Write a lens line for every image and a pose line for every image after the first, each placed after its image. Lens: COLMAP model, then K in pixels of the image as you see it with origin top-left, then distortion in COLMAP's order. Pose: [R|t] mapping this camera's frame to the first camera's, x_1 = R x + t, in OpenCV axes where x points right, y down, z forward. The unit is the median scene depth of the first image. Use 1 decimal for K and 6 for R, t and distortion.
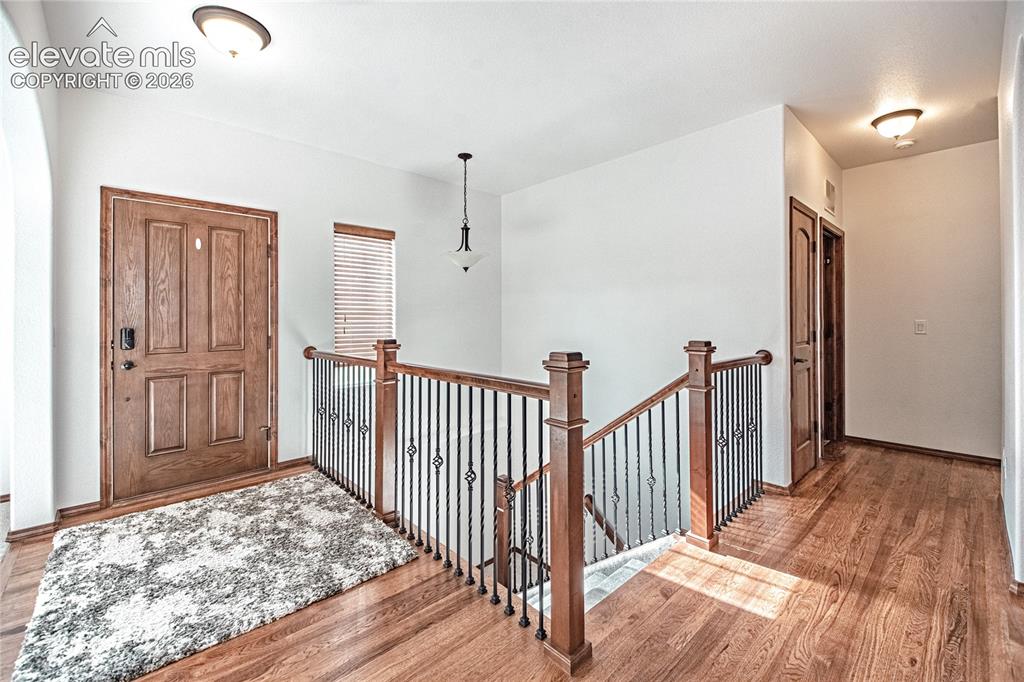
lens RADIAL K [[424.6, 0, 517.5], [0, 424.6, 311.5], [0, 0, 1]] dist [0.011931, -0.007238]
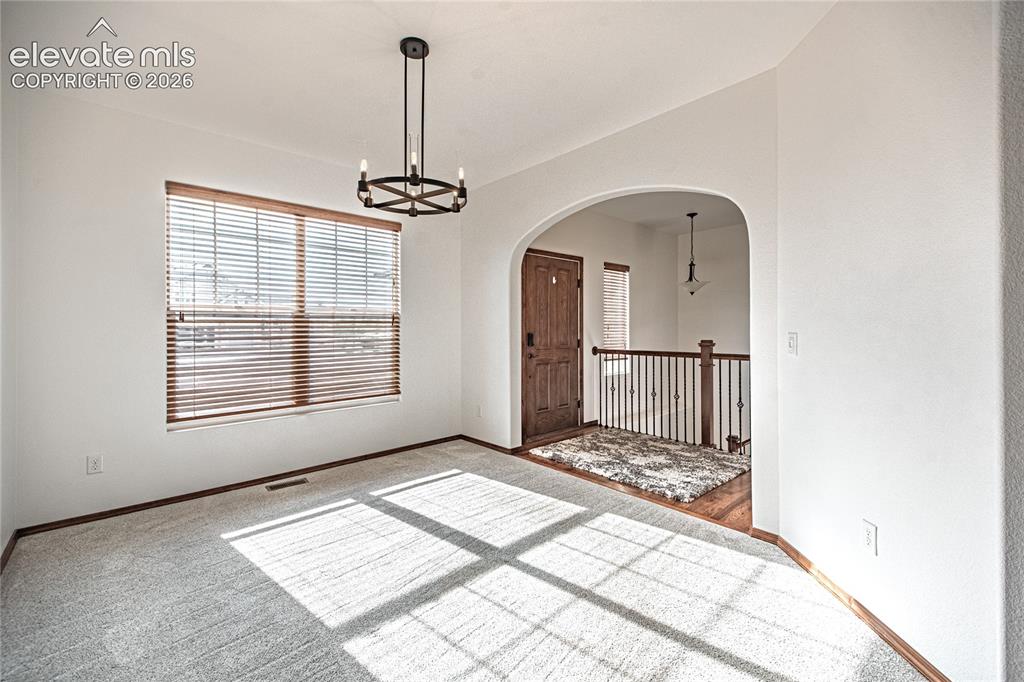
lens RADIAL K [[423.7, 0, 511.3], [0, 423.7, 327.2], [0, 0, 1]] dist [0.024799, -0.000166]
pose [[0.999628, 0.001792, -0.027211, -0.941394], [-0.001529, 0.999952, 0.009688, 0.001116], [0.027227, -0.009643, 0.999583, -0.613682]]
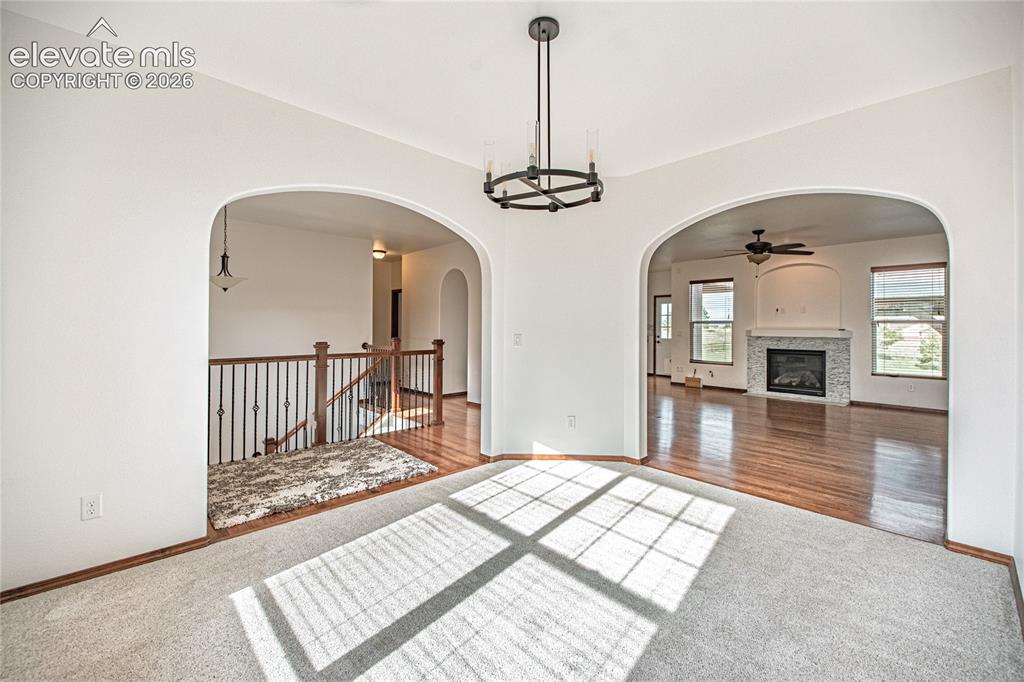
lens RADIAL K [[424.6, 0, 511.4], [0, 424.6, 321.4], [0, 0, 1]] dist [0.011931, -0.007238]
pose [[-0.003932, 0.019825, 0.999796, -1.861726], [-0.017386, 0.999651, -0.019891, 0.004469], [-0.999841, -0.017460, -0.003586, 0.225466]]
